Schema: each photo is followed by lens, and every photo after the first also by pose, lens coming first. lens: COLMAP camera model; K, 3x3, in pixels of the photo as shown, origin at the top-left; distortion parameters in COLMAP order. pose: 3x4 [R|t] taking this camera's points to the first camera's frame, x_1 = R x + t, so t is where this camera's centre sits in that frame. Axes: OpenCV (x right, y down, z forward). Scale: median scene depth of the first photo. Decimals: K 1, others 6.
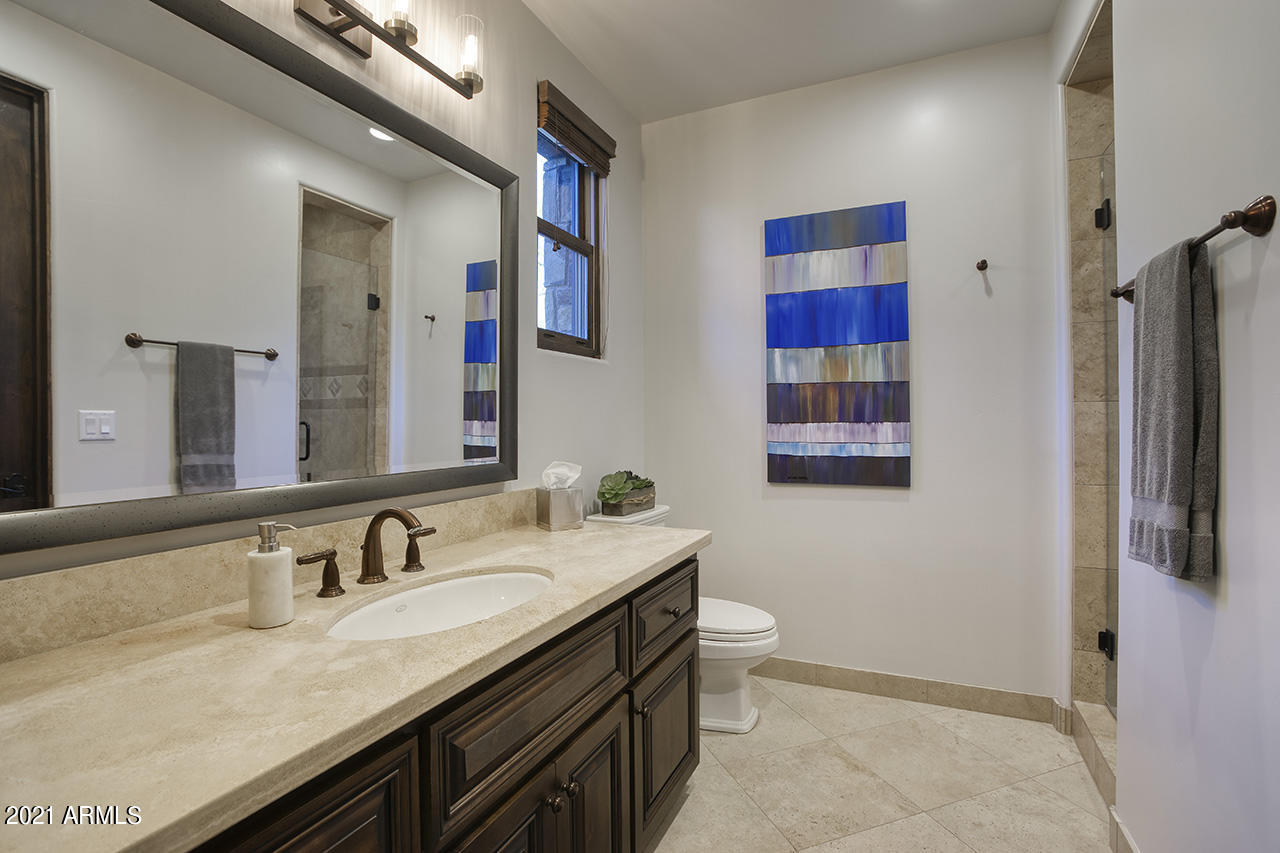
lens RADIAL K [[594.7, 0, 642.9], [0, 594.7, 425.6], [0, 0, 1]] dist [-0.040524, 0.013026]
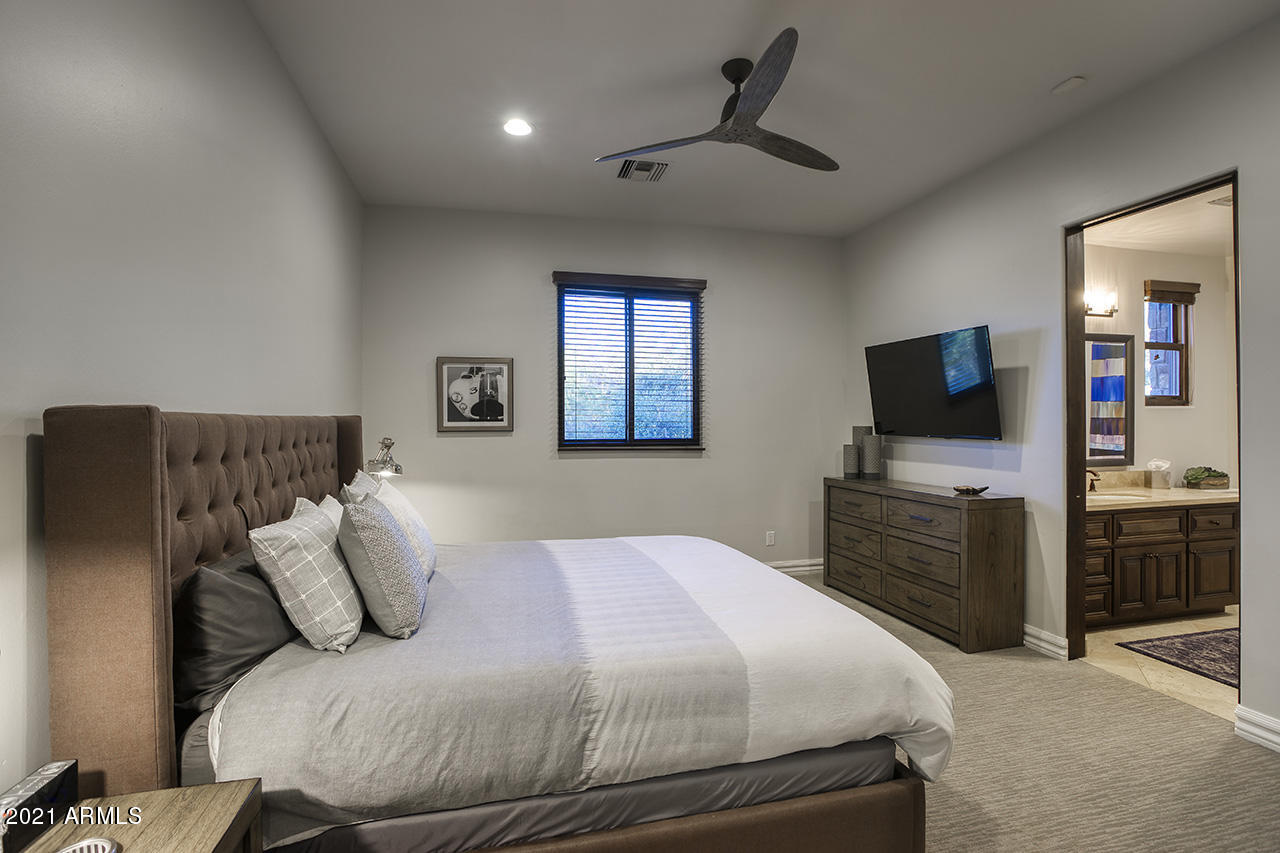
lens RADIAL K [[594.7, 0, 629.7], [0, 594.7, 420.0], [0, 0, 1]] dist [-0.040524, 0.013026]
pose [[0.625628, 0.005875, -0.780100, 0.269300], [-0.006351, 0.999977, 0.002438, -0.066563], [0.780096, 0.003429, 0.625651, -1.621589]]
